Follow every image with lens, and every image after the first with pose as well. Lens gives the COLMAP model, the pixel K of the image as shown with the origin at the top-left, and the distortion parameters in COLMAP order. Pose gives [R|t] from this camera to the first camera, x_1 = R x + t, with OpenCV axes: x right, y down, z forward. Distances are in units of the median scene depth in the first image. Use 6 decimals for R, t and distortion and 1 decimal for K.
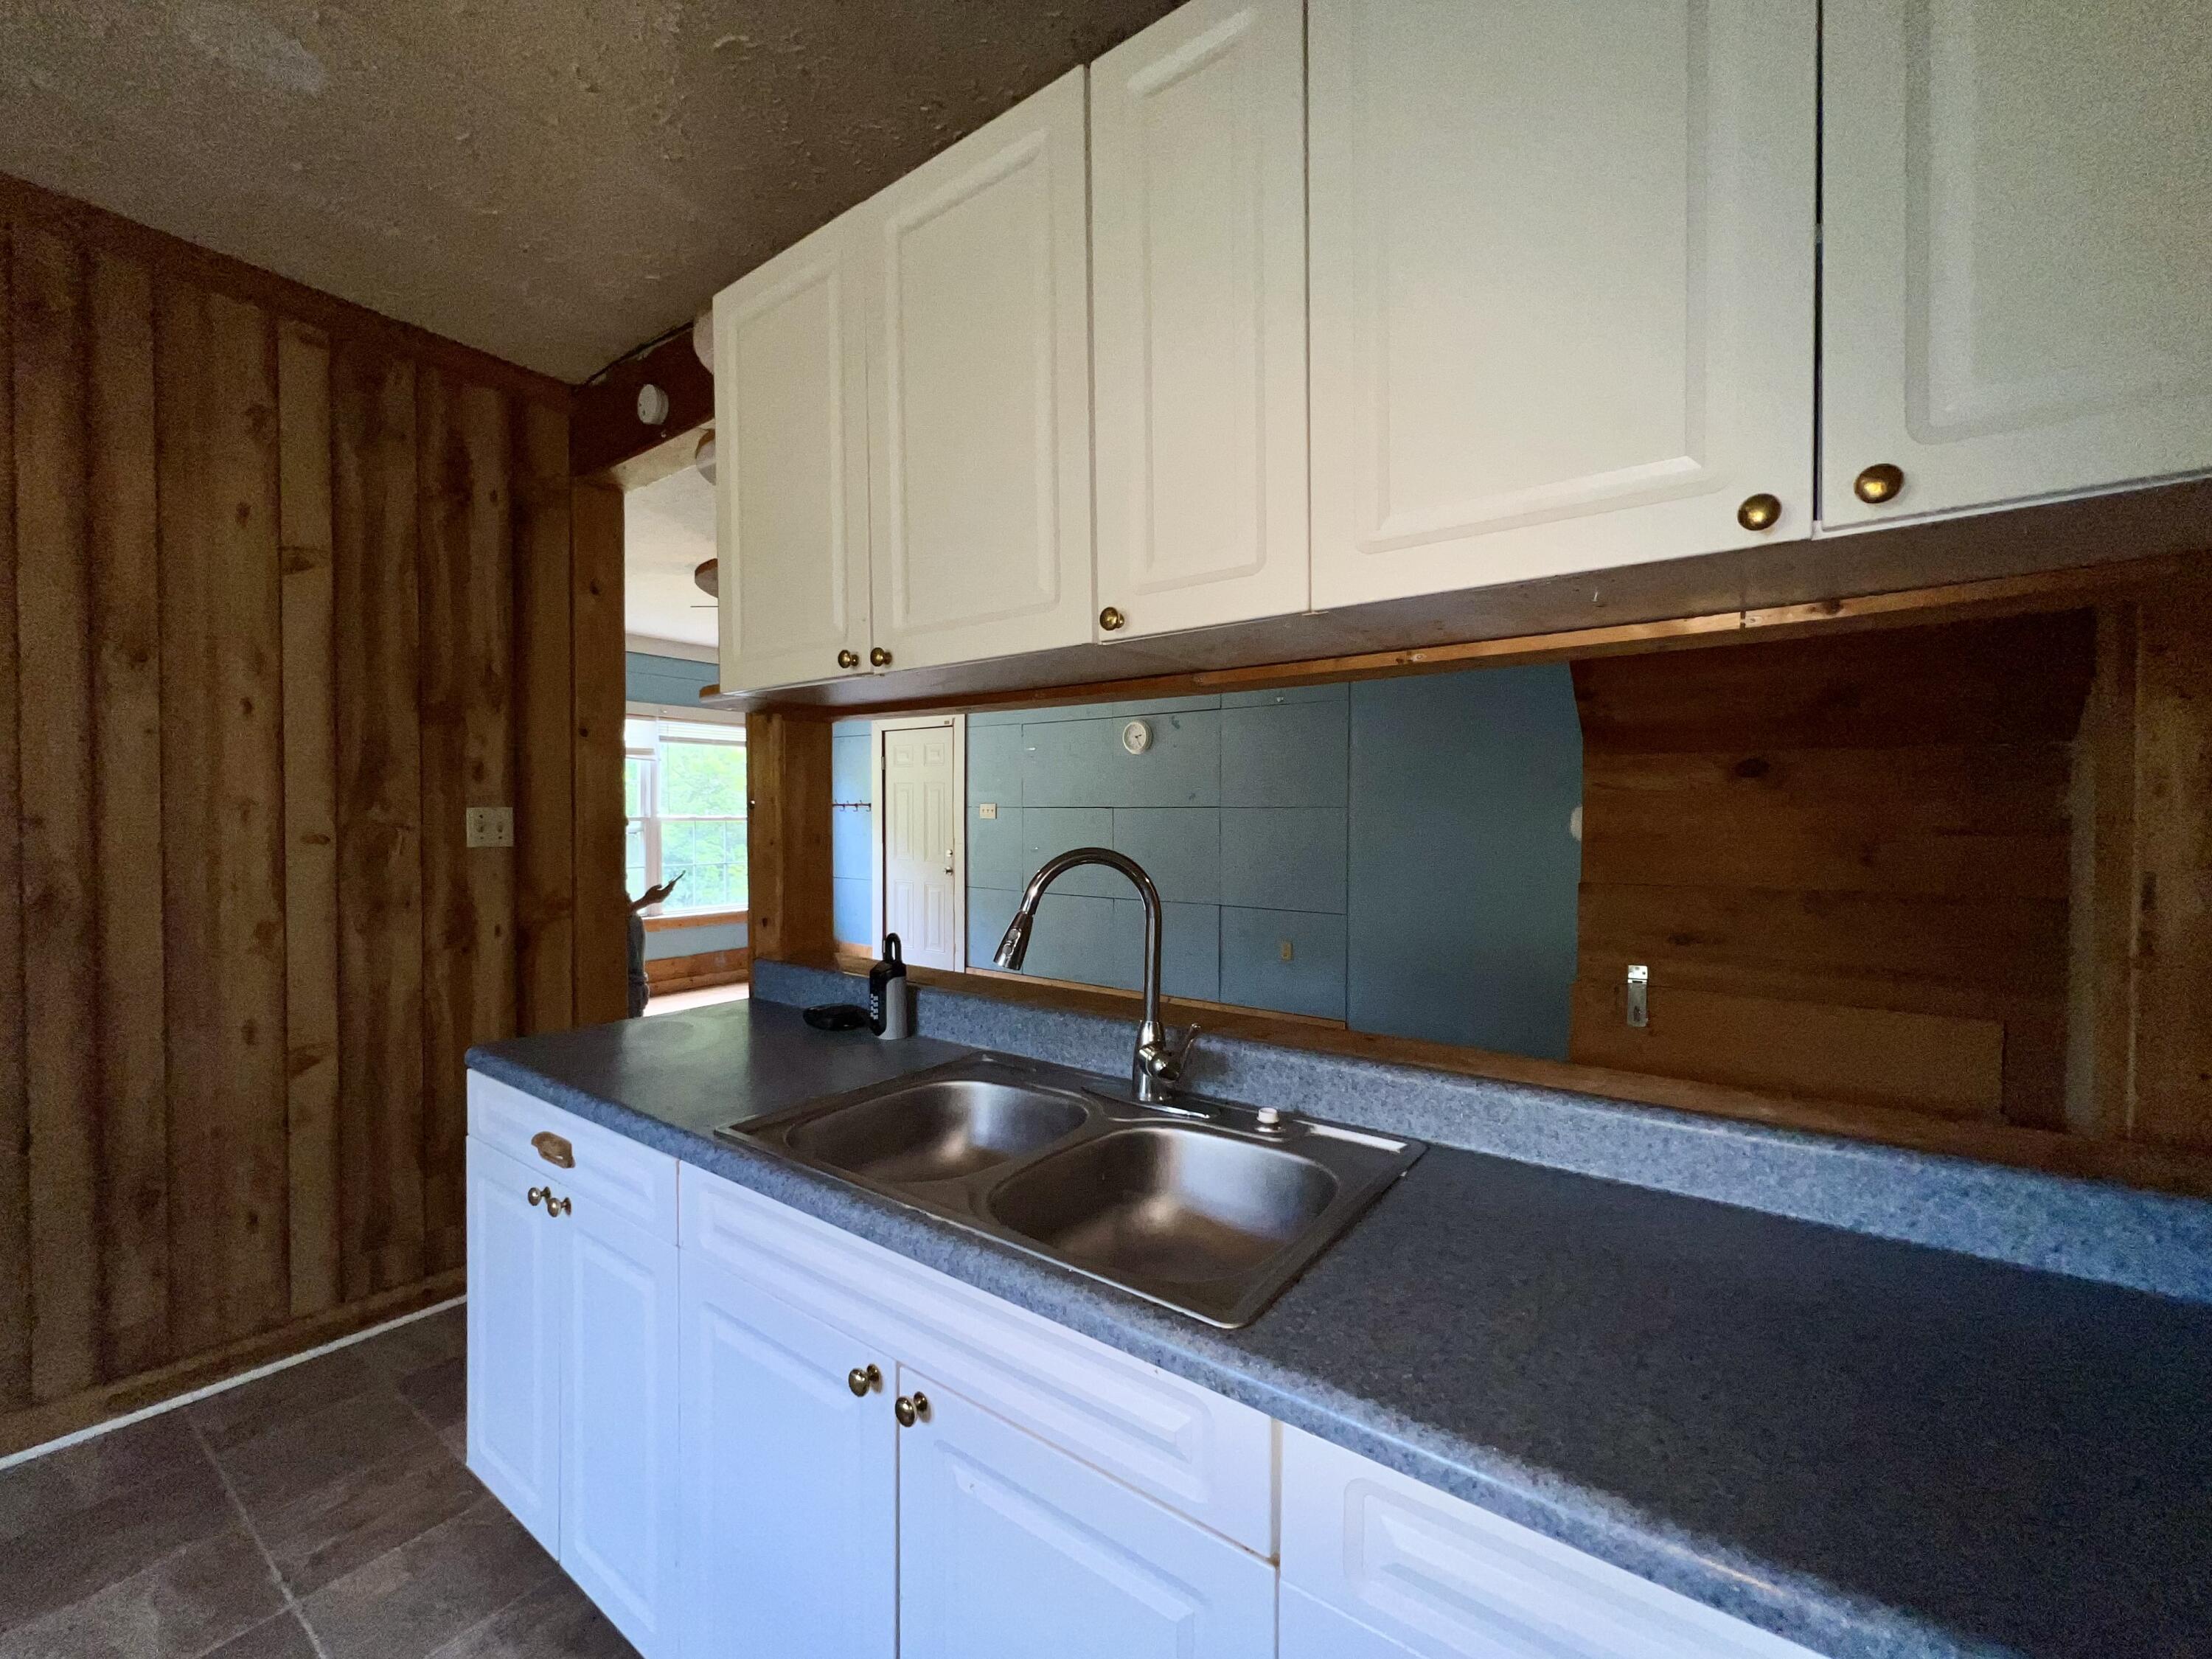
lens RADIAL K [[889.3, 0, 1111.2], [0, 889.3, 827.3], [0, 0, 1]] dist [-0.000248, -0.000138]
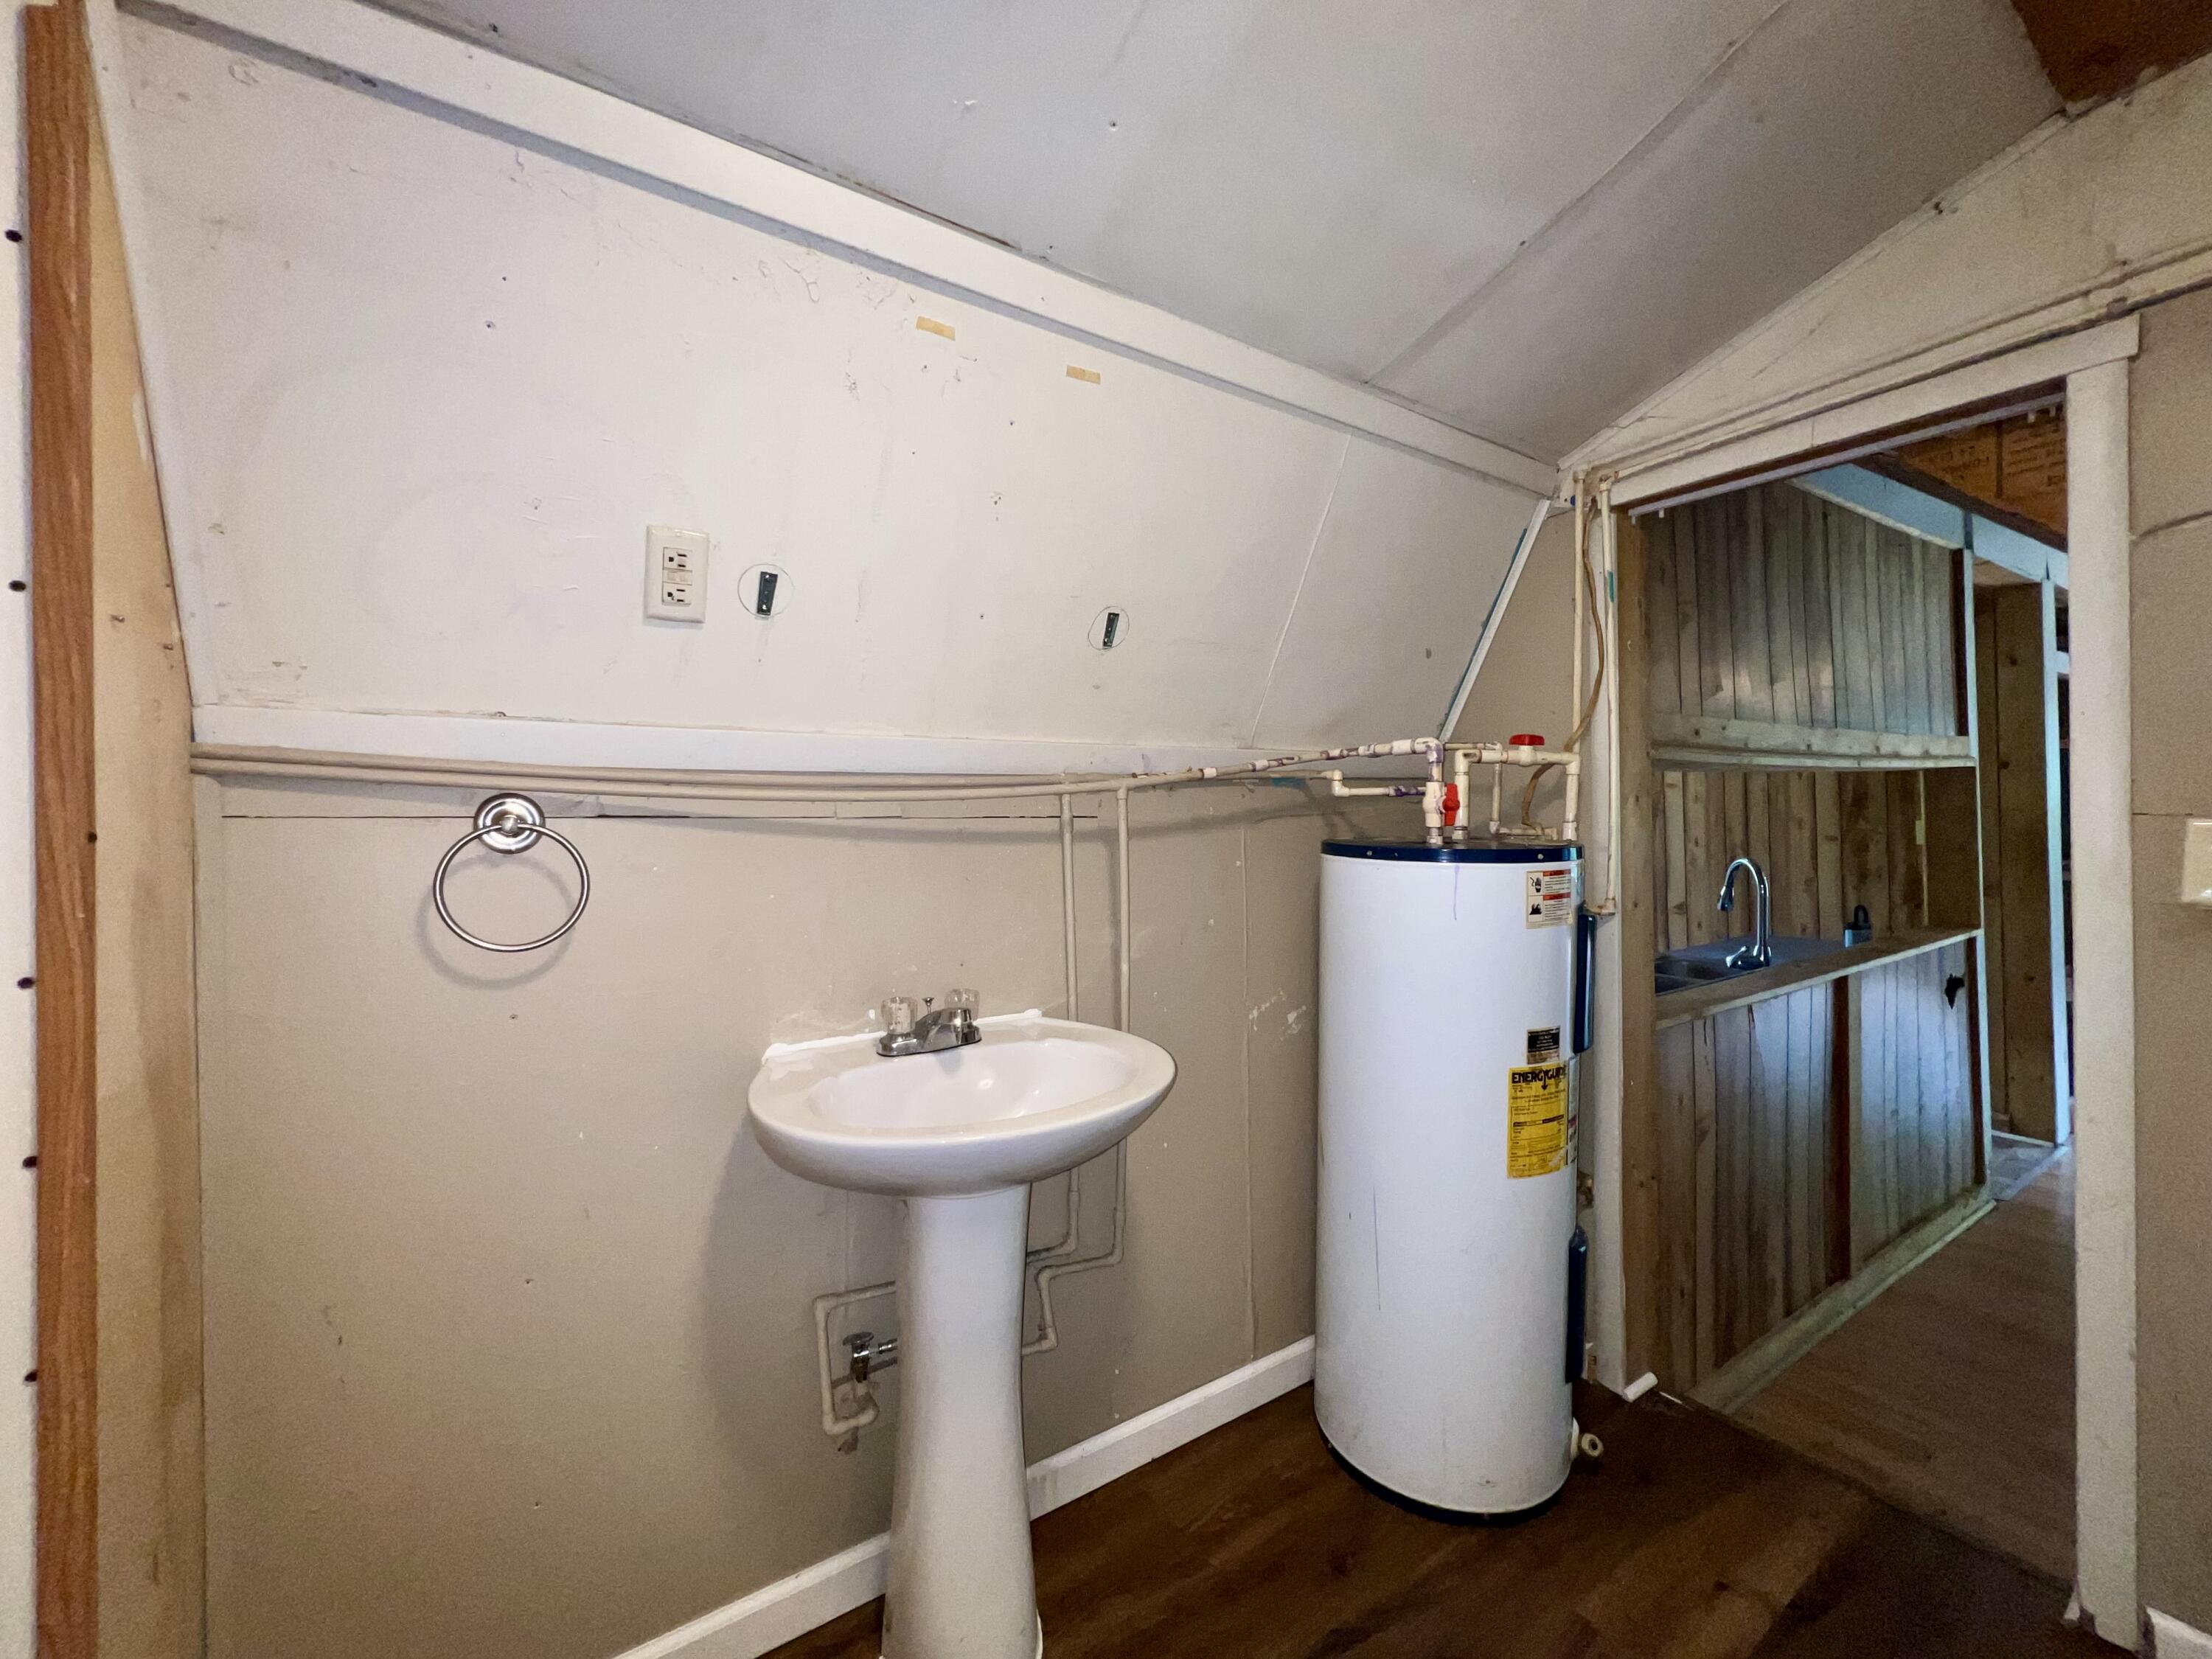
lens RADIAL K [[889.3, 0, 1100.1], [0, 889.3, 823.3], [0, 0, 1]] dist [-0.000248, -0.000138]
pose [[-0.375933, 0.008685, -0.926606, 0.594620], [0.000532, 0.999958, 0.009157, -0.015135], [0.926647, 0.002950, -0.375921, 0.093221]]
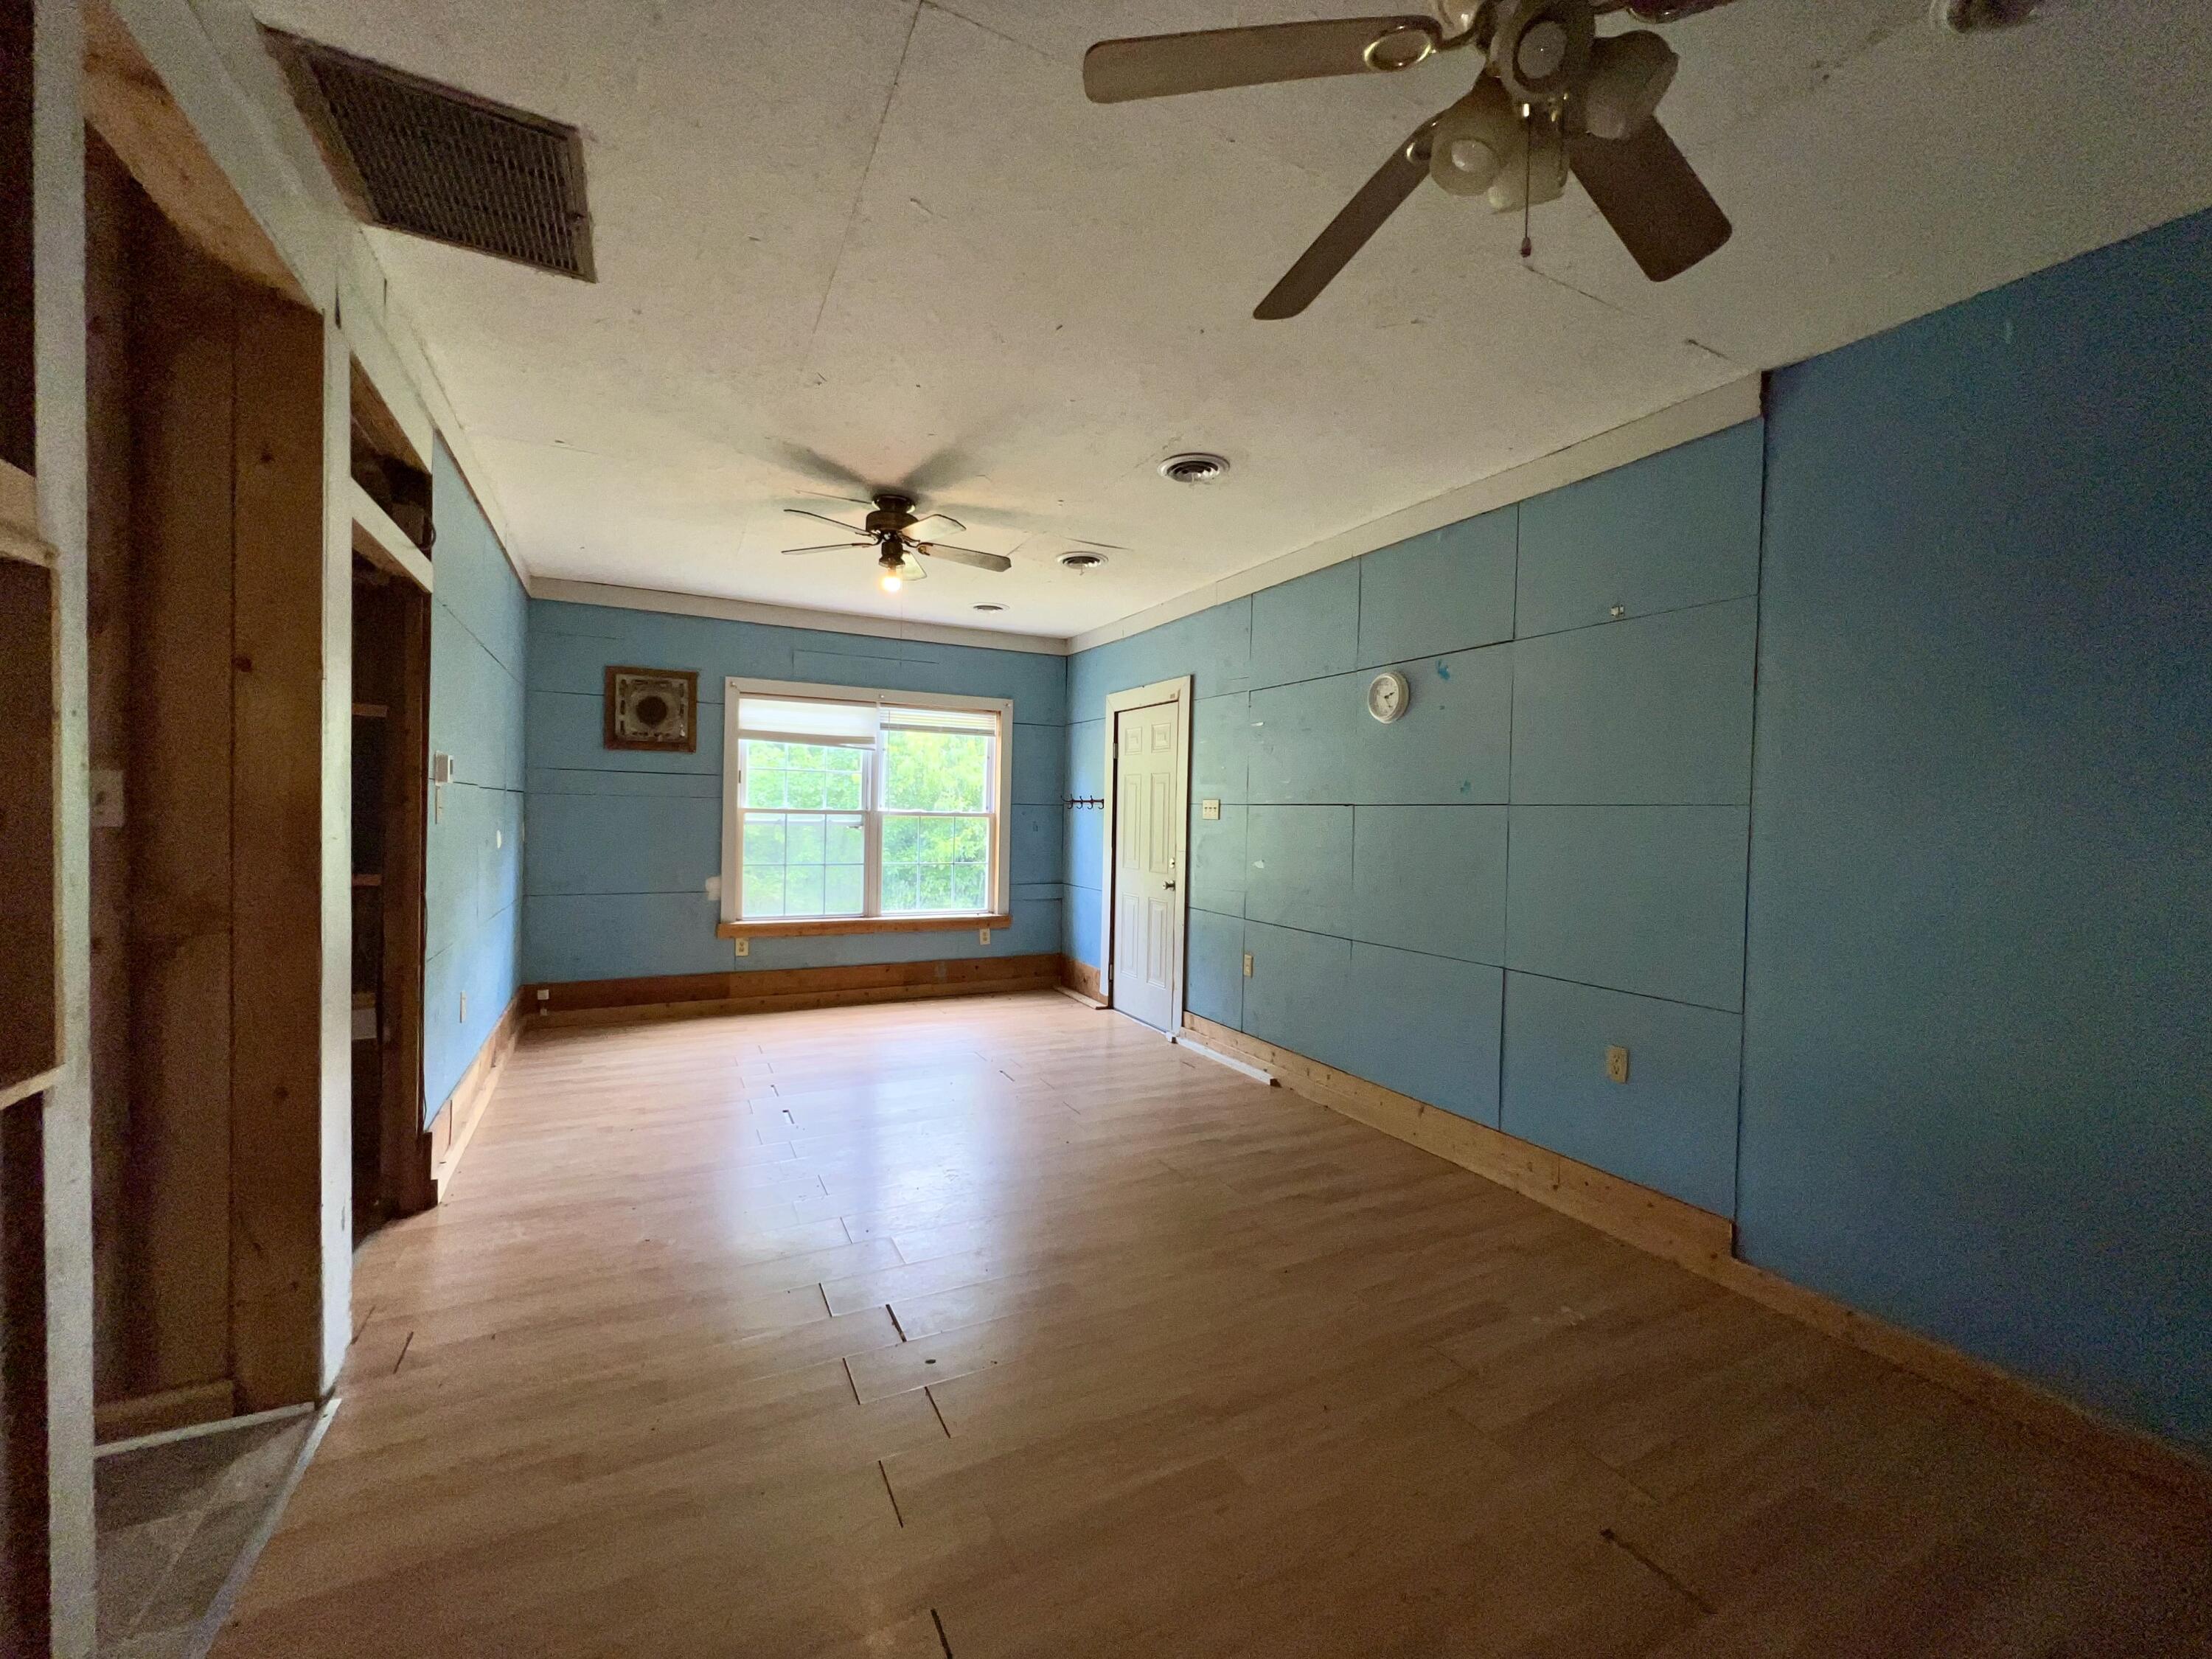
lens RADIAL K [[889.3, 0, 1110.9], [0, 889.3, 830.1], [0, 0, 1]] dist [-0.000248, -0.000138]
pose [[0.892301, 0.025195, -0.450737, 0.146373], [-0.028286, 0.999600, -0.000122, 0.002063], [0.450553, 0.012859, 0.892657, 0.328414]]
